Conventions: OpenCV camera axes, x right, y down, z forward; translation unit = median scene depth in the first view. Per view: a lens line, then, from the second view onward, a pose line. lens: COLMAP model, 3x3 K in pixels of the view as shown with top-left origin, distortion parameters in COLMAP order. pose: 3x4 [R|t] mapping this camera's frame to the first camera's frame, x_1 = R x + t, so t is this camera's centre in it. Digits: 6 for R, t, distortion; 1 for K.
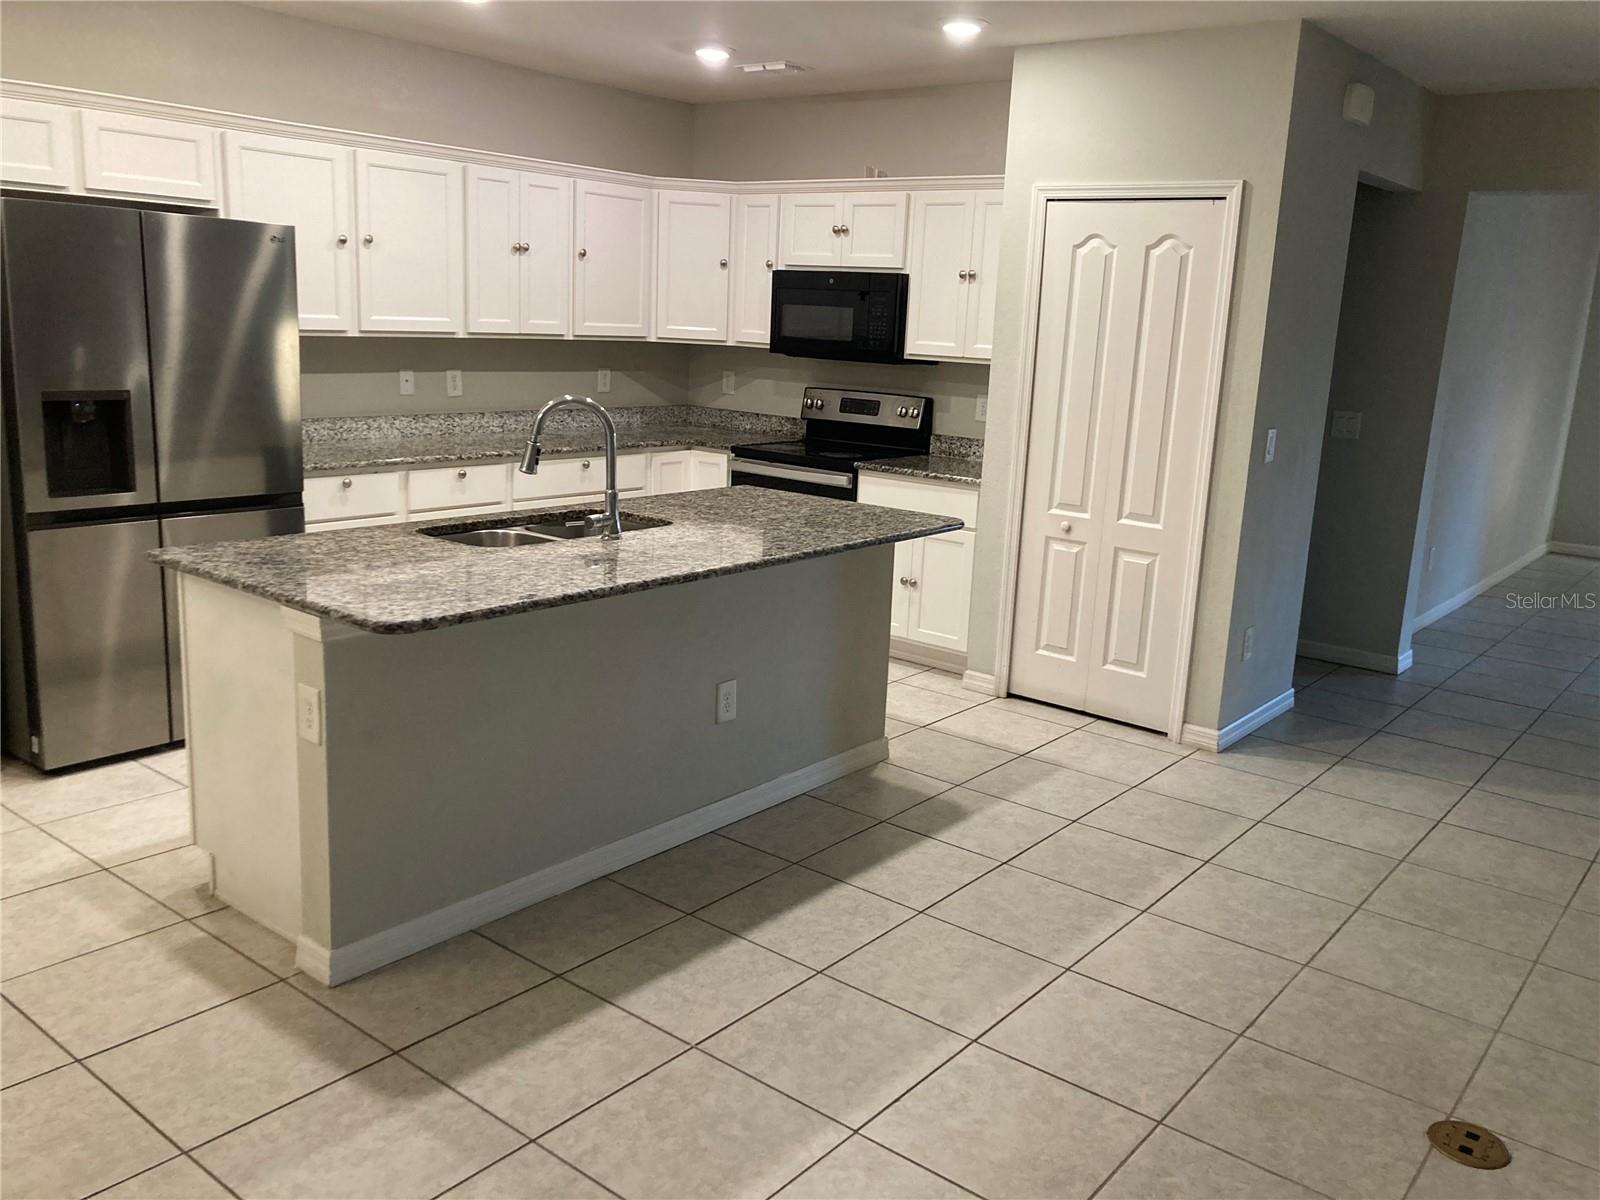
lens RADIAL K [[1306.1, 0, 821.0], [0, 1306.1, 609.8], [0, 0, 1]] dist [0.039025, -0.029121]
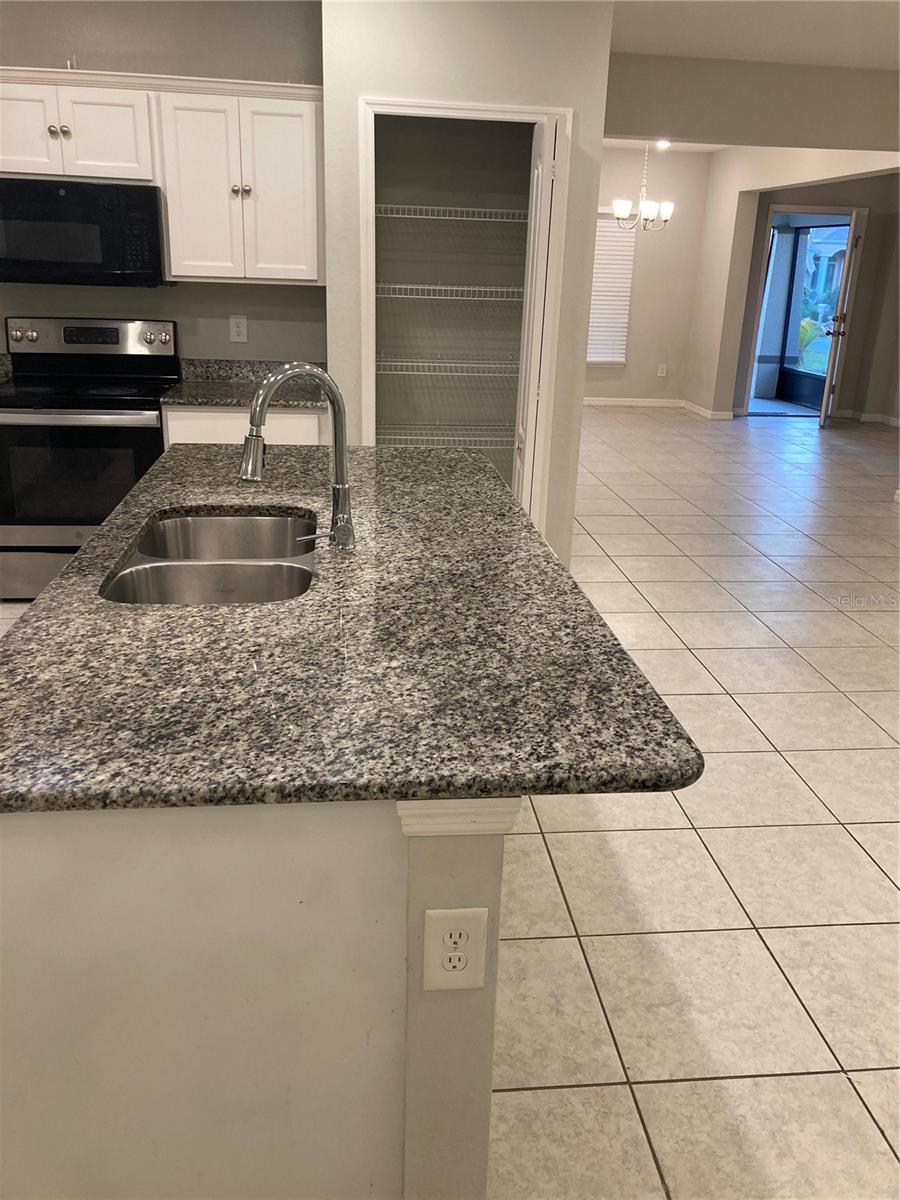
lens RADIAL K [[979.6, 0, 465.1], [0, 979.6, 593.3], [0, 0, 1]] dist [0.039025, -0.029121]
pose [[0.700953, -0.249653, 0.668085, -0.352225], [0.156007, 0.967720, 0.197939, -0.090791], [-0.695935, -0.034520, 0.717274, 0.371105]]
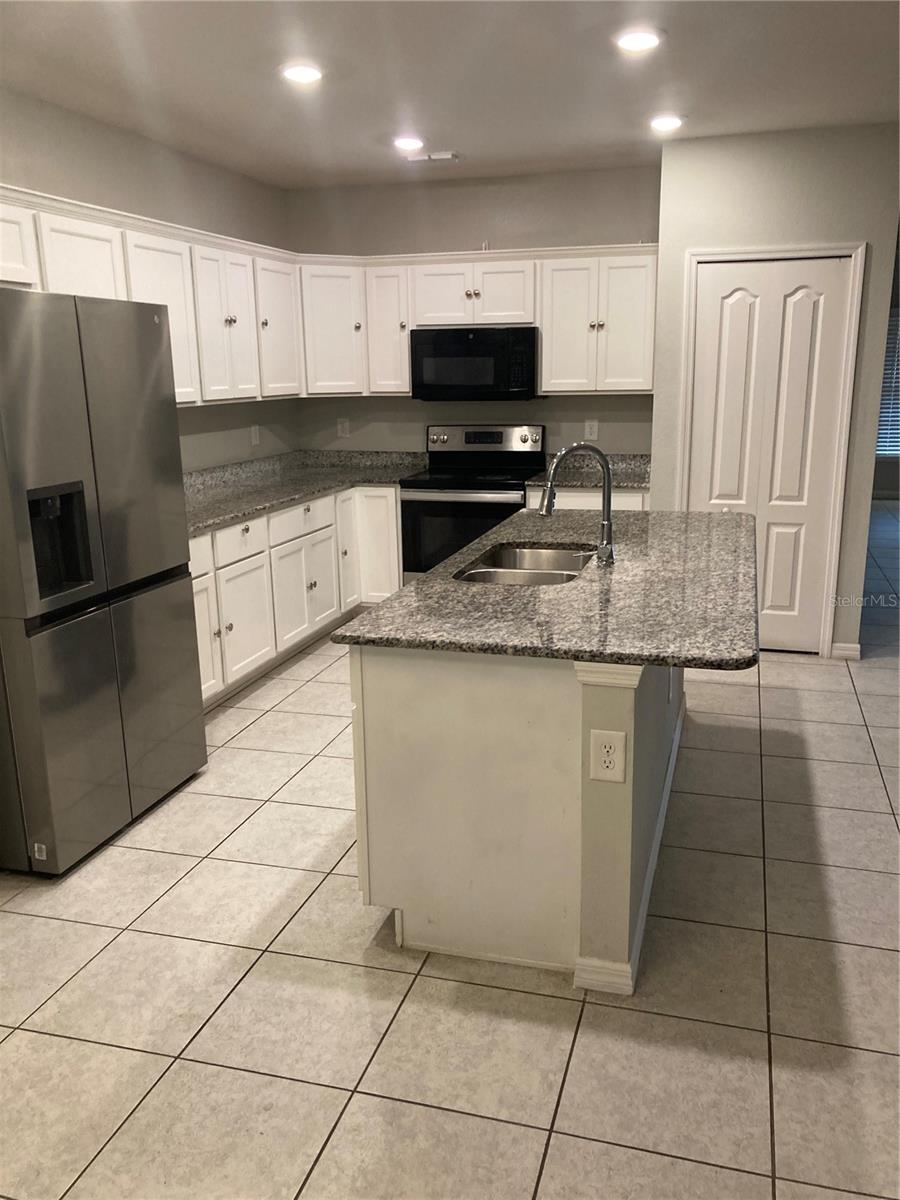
lens RADIAL K [[979.6, 0, 459.4], [0, 979.6, 630.4], [0, 0, 1]] dist [0.039025, -0.029121]
pose [[0.921024, -0.158165, 0.355947, -0.420947], [0.141798, 0.987289, 0.071795, -0.053118], [-0.362778, -0.015652, 0.931744, 0.161080]]
